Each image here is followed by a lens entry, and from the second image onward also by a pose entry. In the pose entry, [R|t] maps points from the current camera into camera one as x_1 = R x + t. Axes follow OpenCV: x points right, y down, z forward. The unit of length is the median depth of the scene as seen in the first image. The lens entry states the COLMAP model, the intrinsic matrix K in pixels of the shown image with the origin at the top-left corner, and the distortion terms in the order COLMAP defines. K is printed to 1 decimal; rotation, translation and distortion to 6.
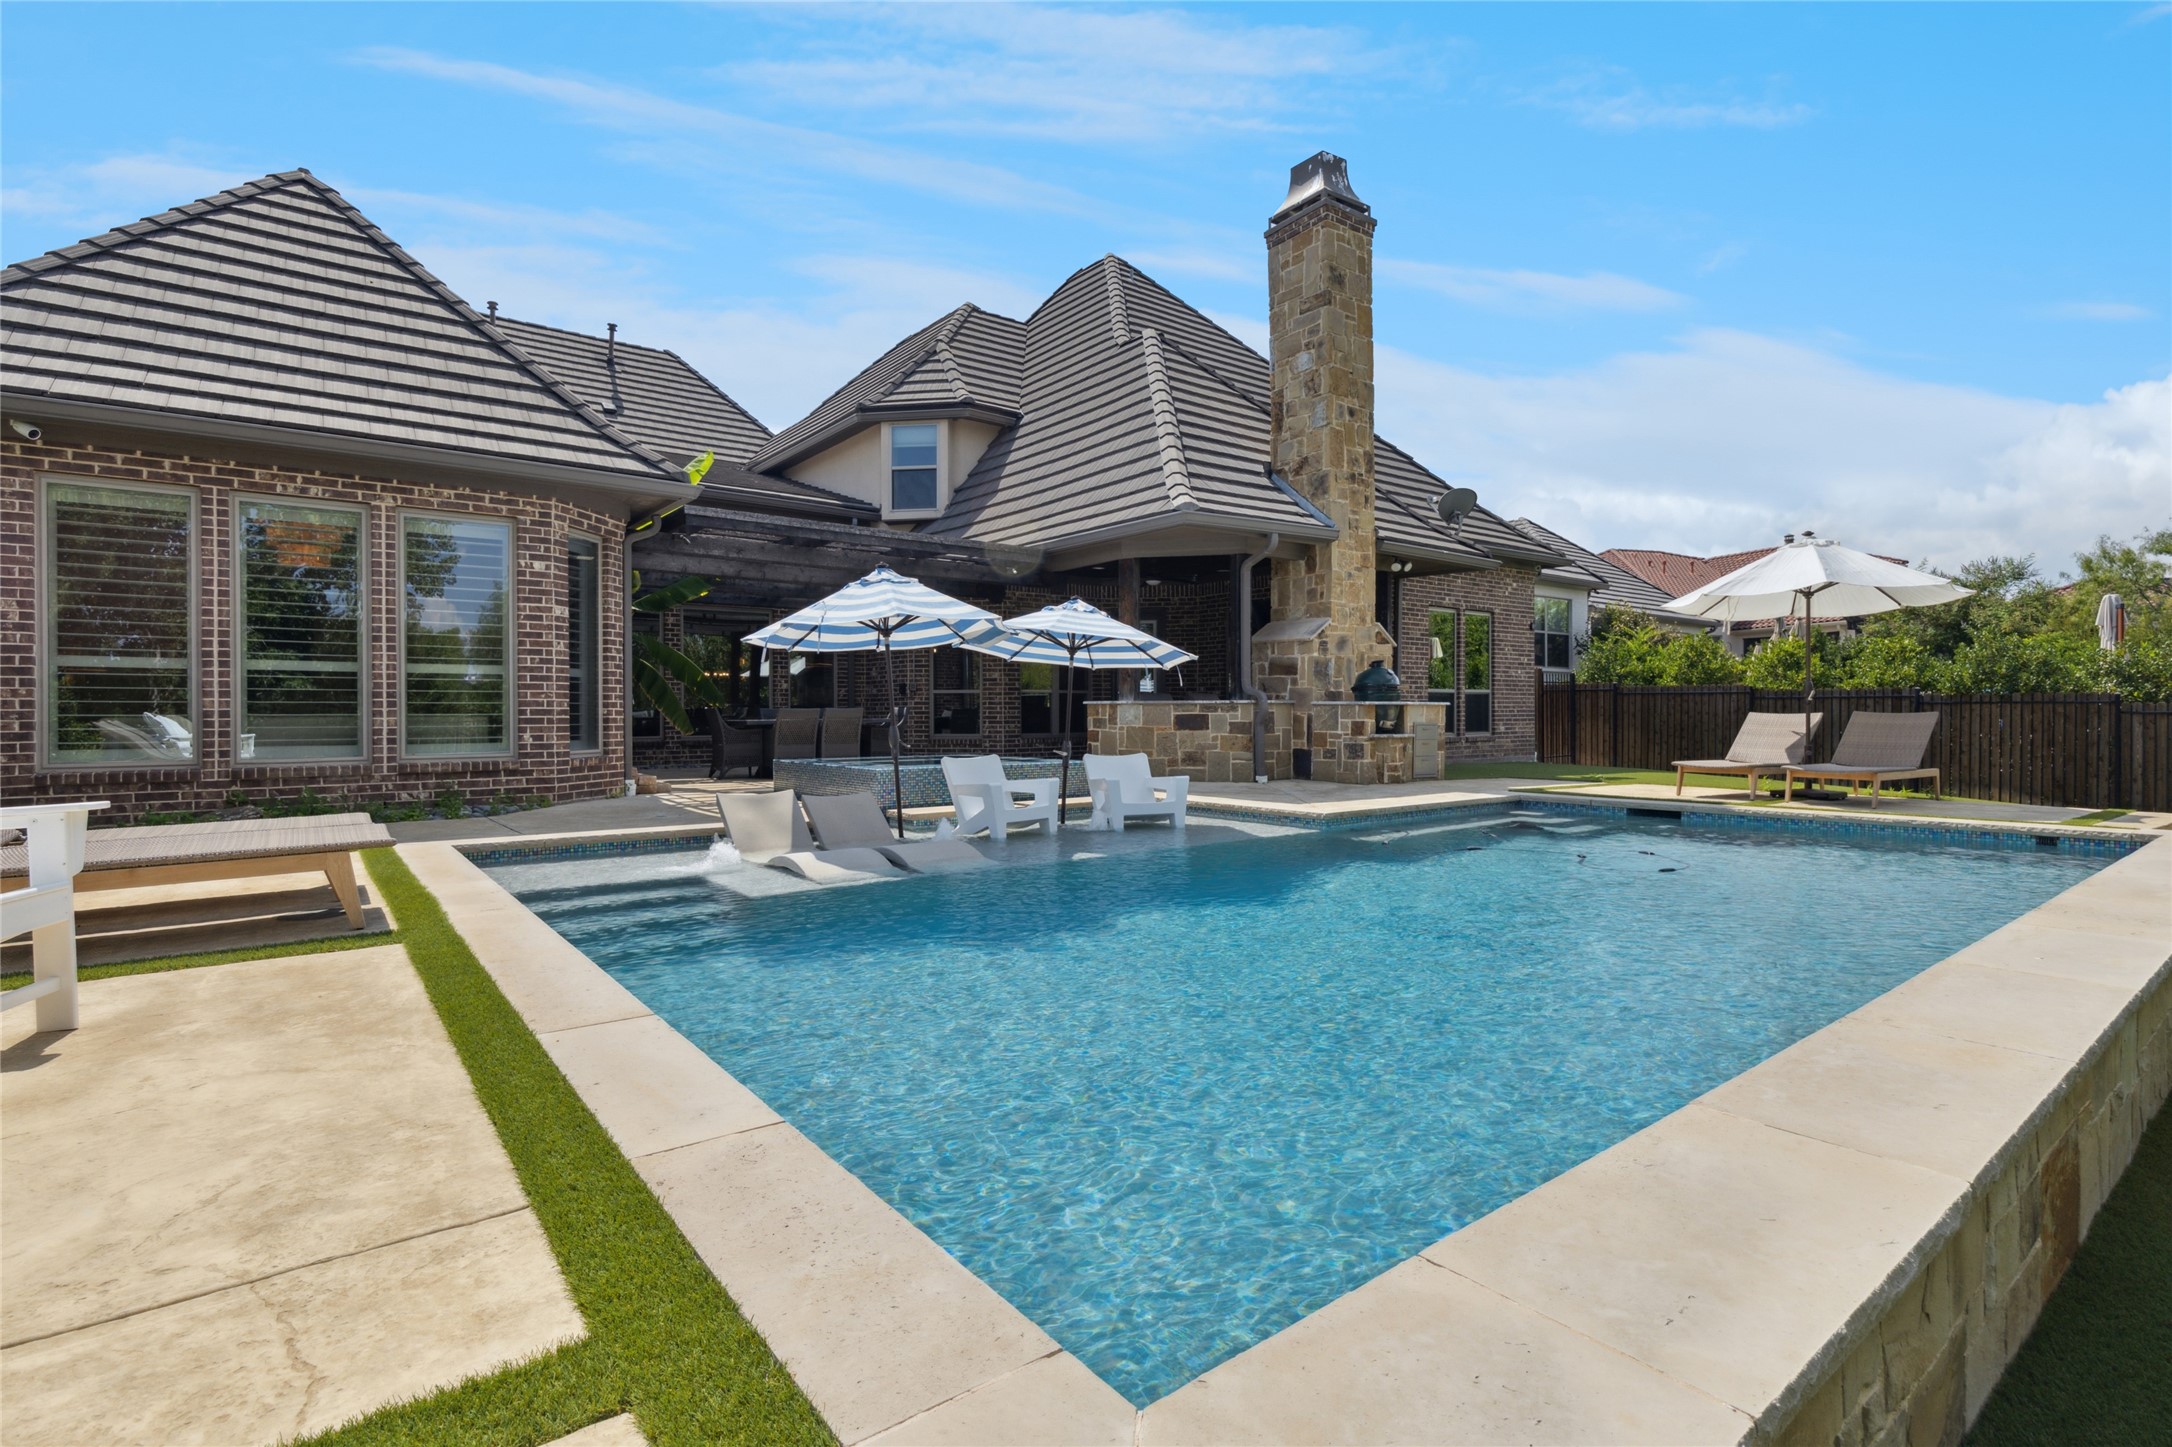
lens RADIAL K [[1025.4, 0, 1090.1], [0, 1025.4, 752.7], [0, 0, 1]] dist [0.001870, 0.000169]
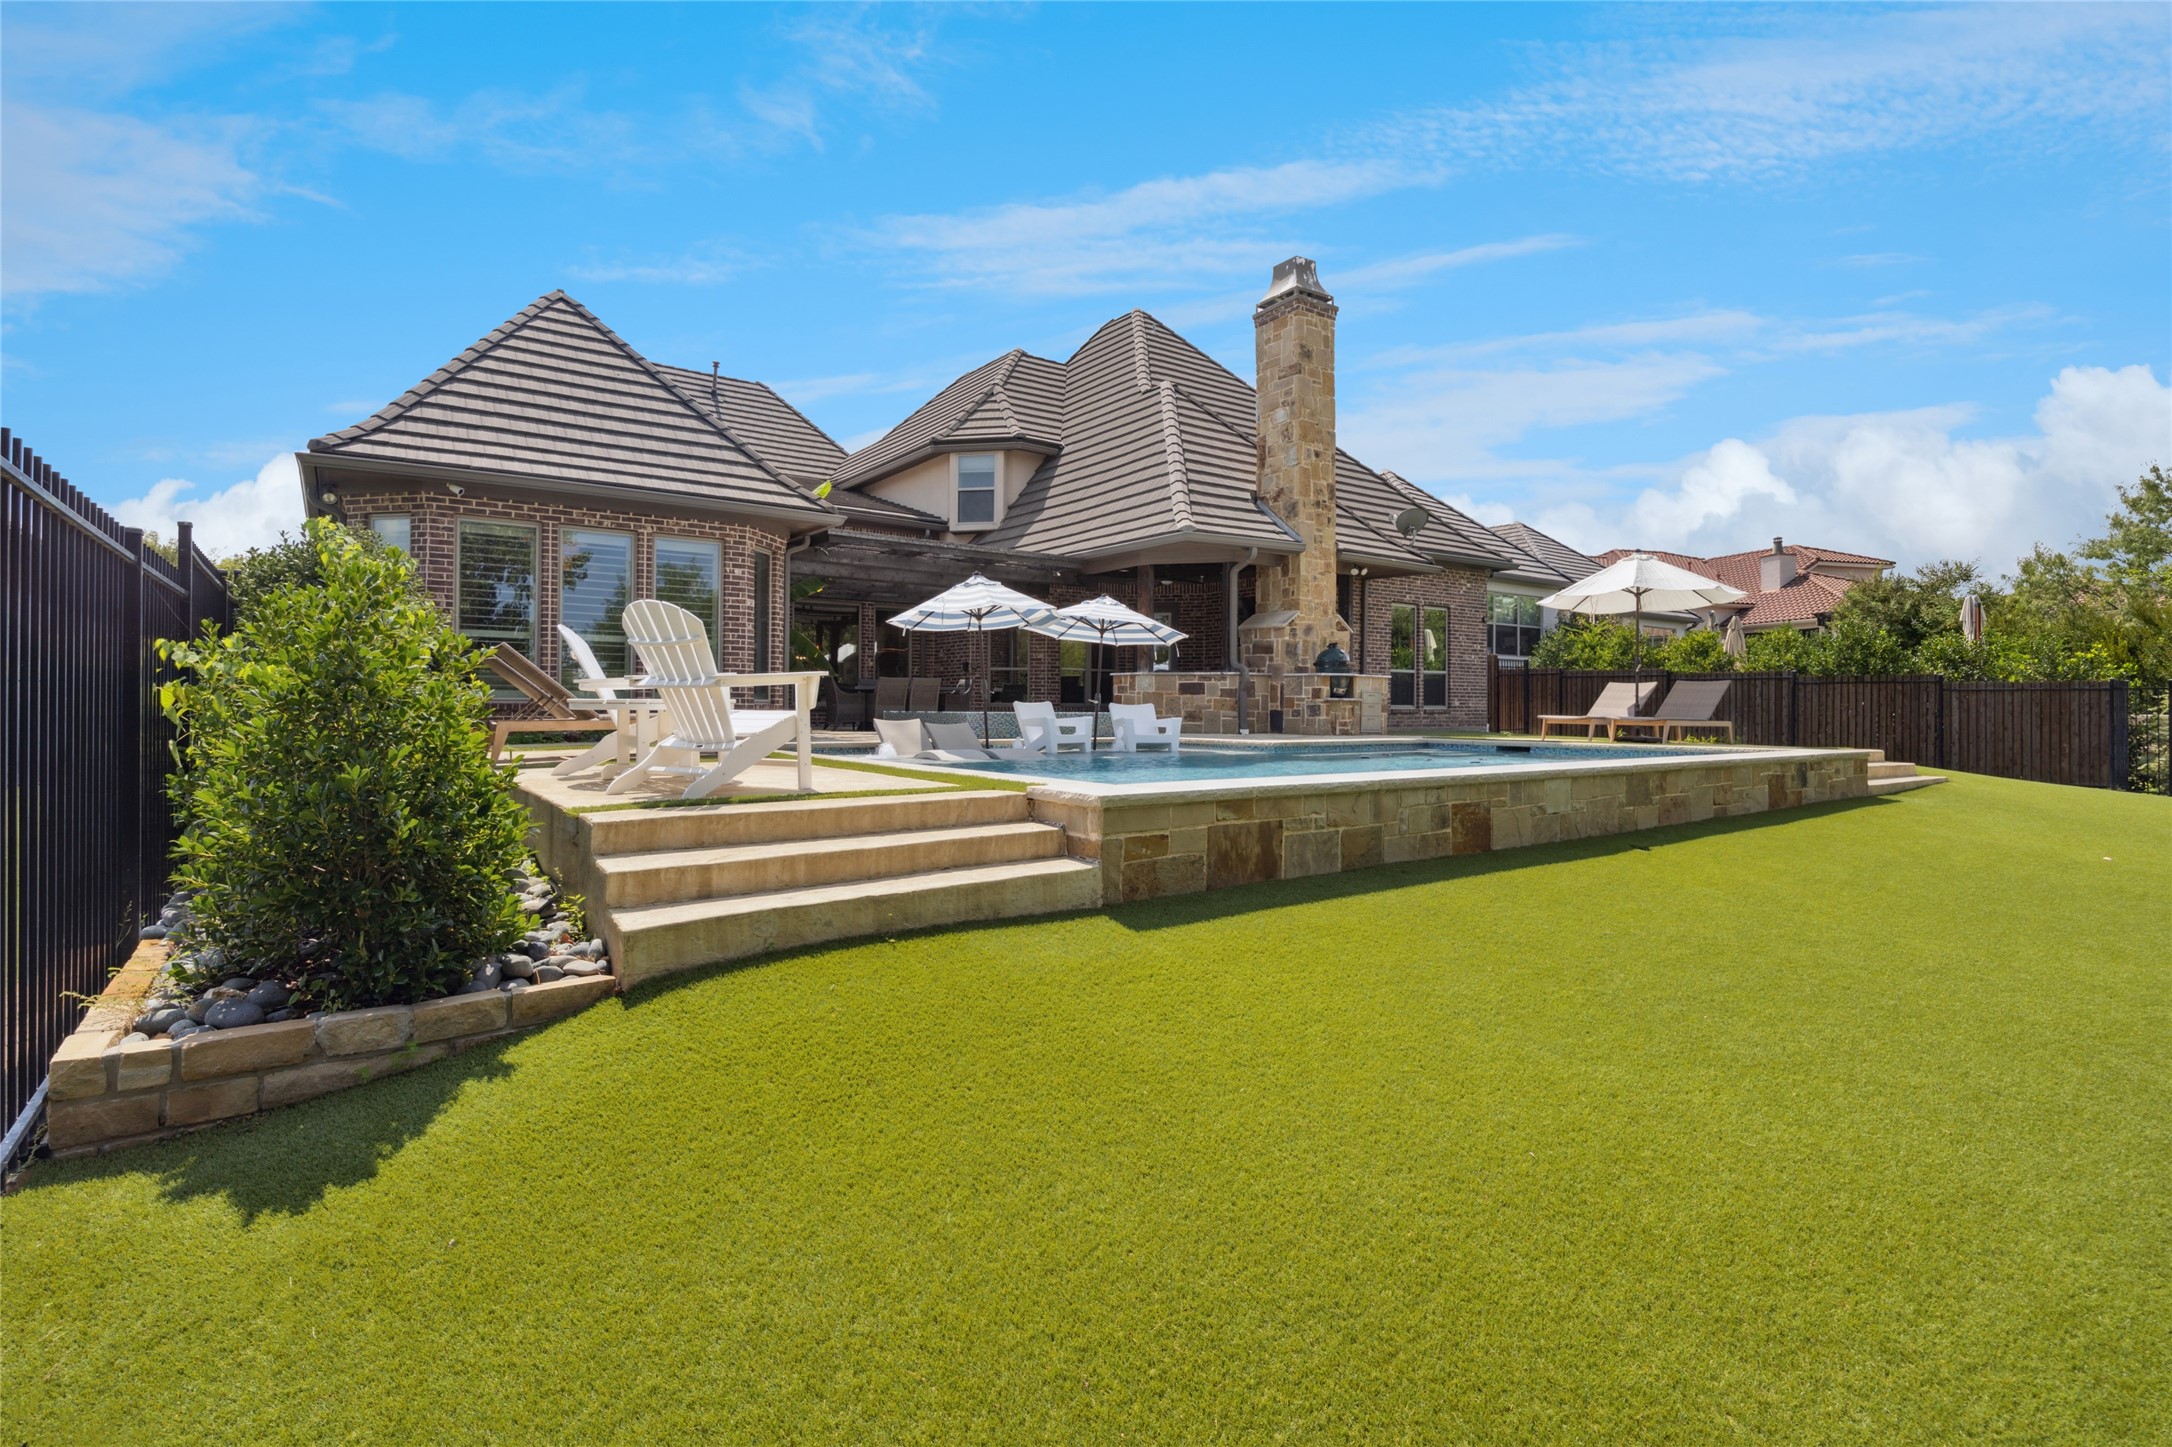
lens RADIAL K [[1018.6, 0, 1086.0], [0, 1018.6, 723.5], [0, 0, 1]] dist [0.000796, 0.000247]
pose [[0.999430, 0.008282, -0.032732, 0.005502], [-0.009020, 0.999707, -0.022471, 0.043353], [0.032537, 0.022754, 0.999212, -0.299331]]
